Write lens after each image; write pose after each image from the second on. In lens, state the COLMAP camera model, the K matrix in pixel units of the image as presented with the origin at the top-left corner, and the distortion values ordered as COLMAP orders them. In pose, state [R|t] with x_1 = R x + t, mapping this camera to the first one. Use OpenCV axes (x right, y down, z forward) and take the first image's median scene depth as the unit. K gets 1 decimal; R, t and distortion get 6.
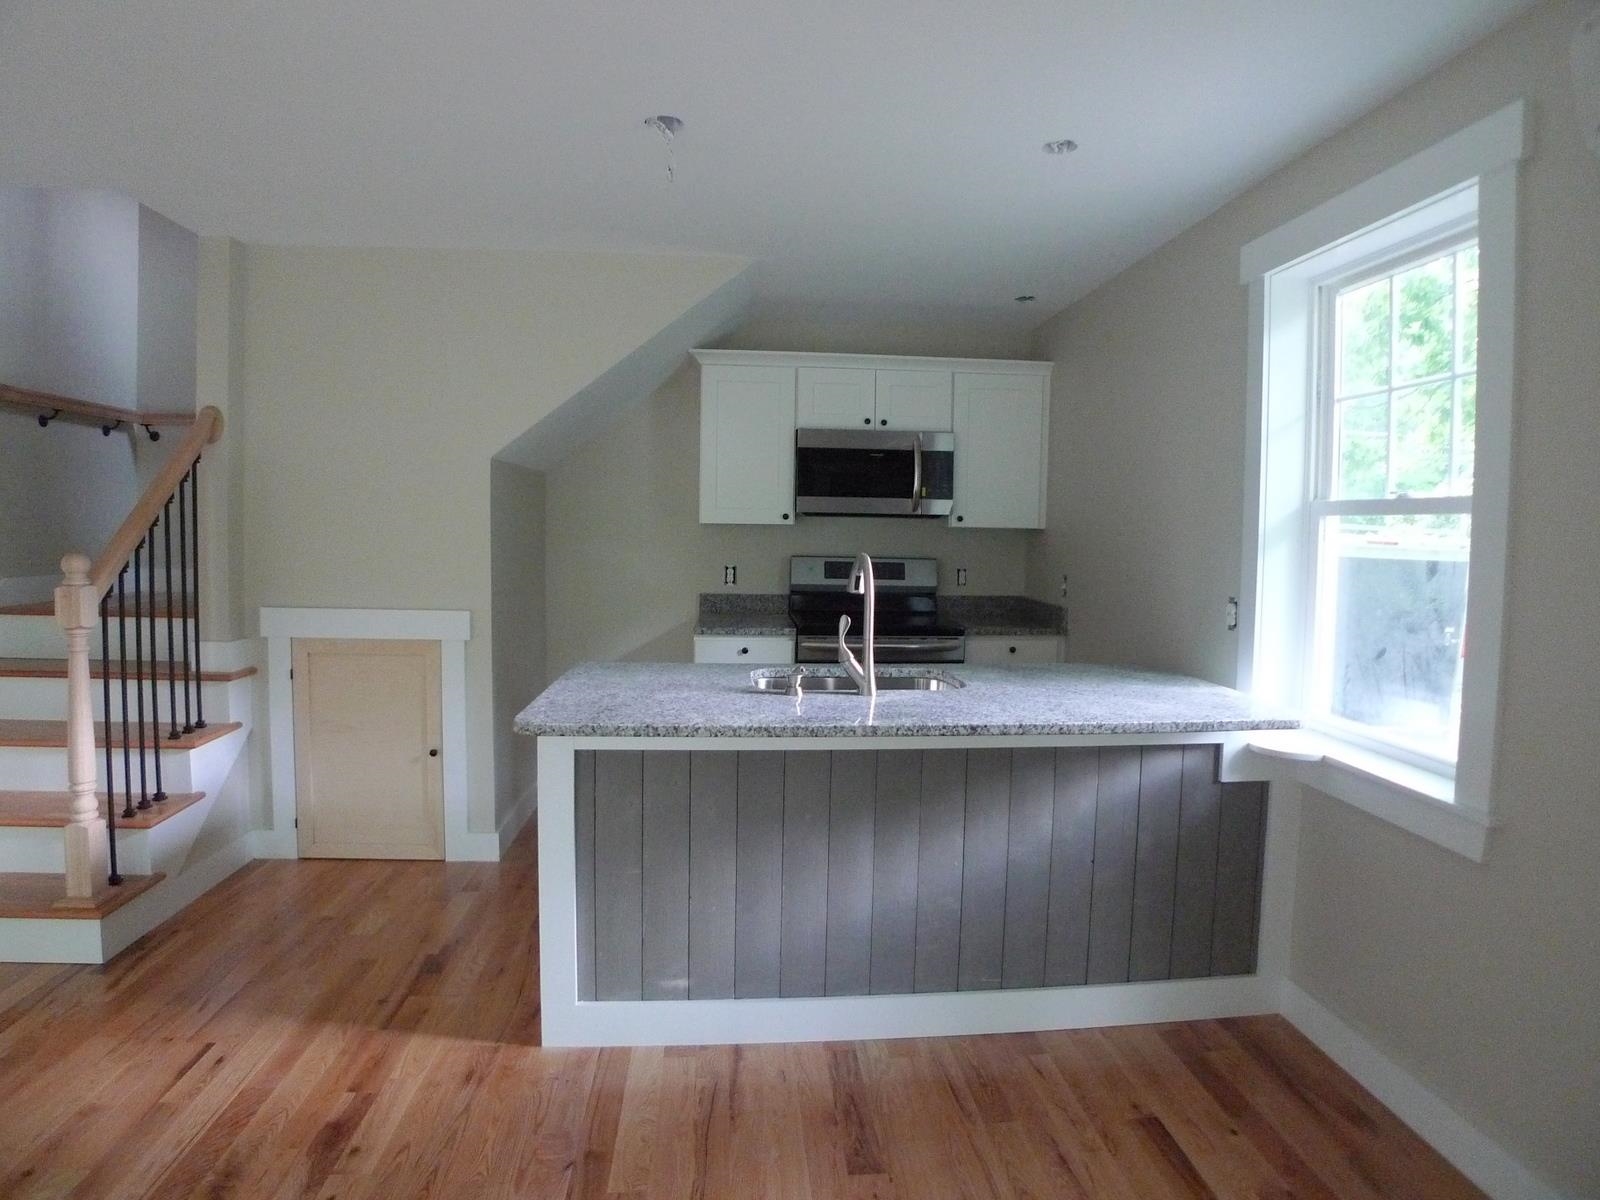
lens RADIAL K [[886.5, 0, 805.2], [0, 886.5, 581.7], [0, 0, 1]] dist [-0.089394, 0.019928]
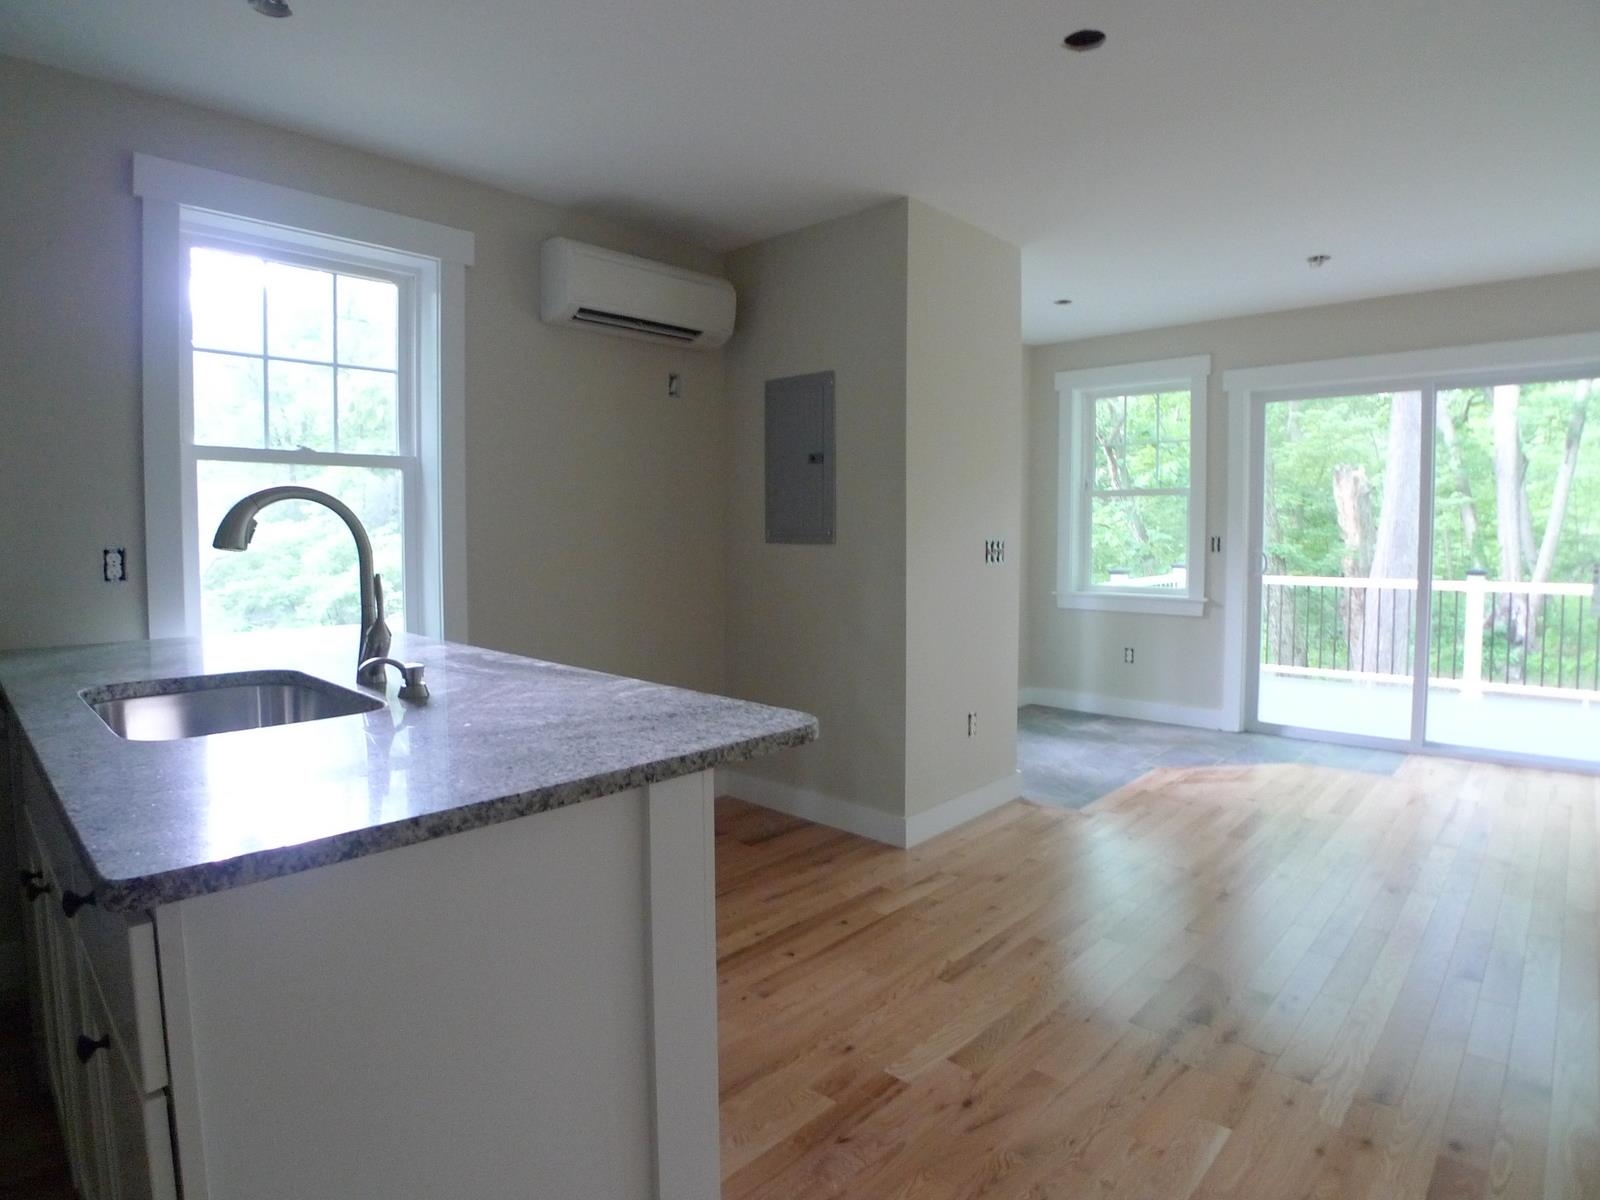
lens RADIAL K [[886.5, 0, 805.2], [0, 886.5, 581.7], [0, 0, 1]] dist [-0.089394, 0.019928]
pose [[-0.666063, -0.058431, 0.743604, -0.600832], [0.032407, 0.993719, 0.107111, -0.013671], [-0.745192, 0.095441, -0.659985, 1.046823]]
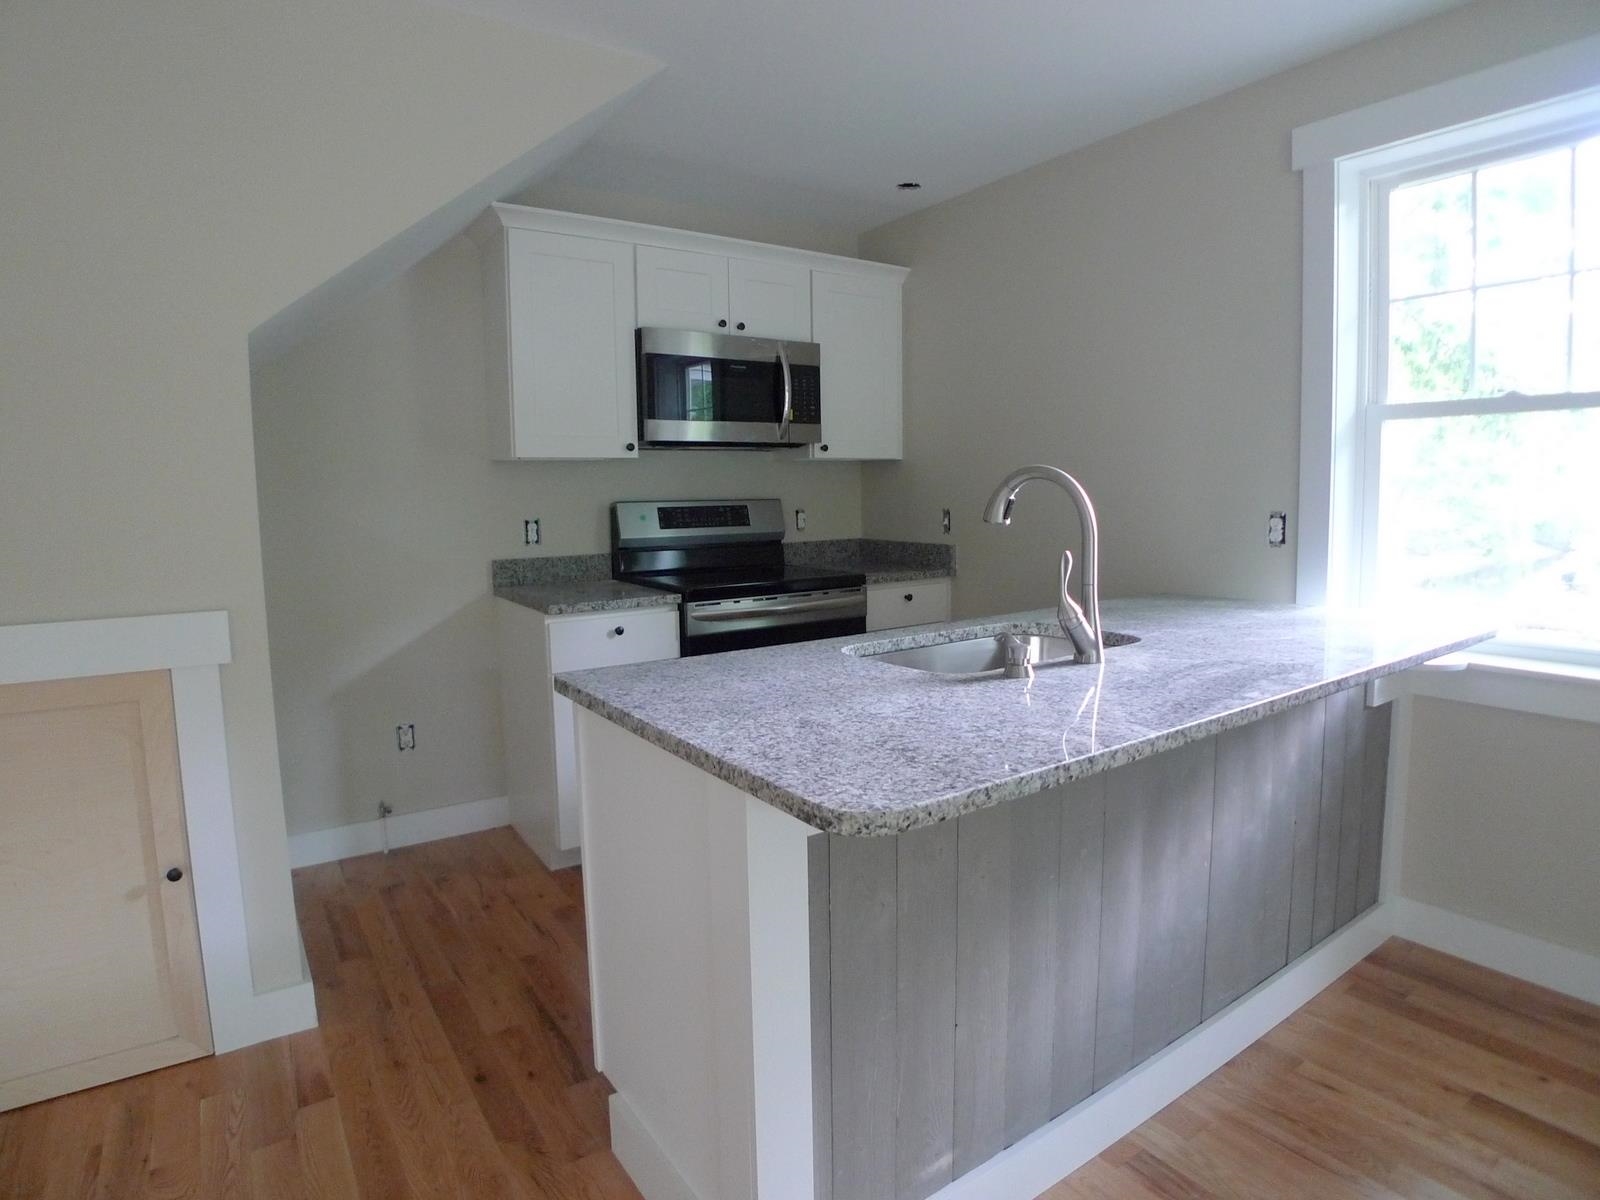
lens RADIAL K [[886.5, 0, 805.2], [0, 886.5, 581.7], [0, 0, 1]] dist [-0.089394, 0.019928]
pose [[0.870032, -0.082556, 0.486034, -0.407730], [0.061896, 0.996370, 0.058443, 0.007542], [-0.489095, -0.020763, 0.871983, 0.437667]]
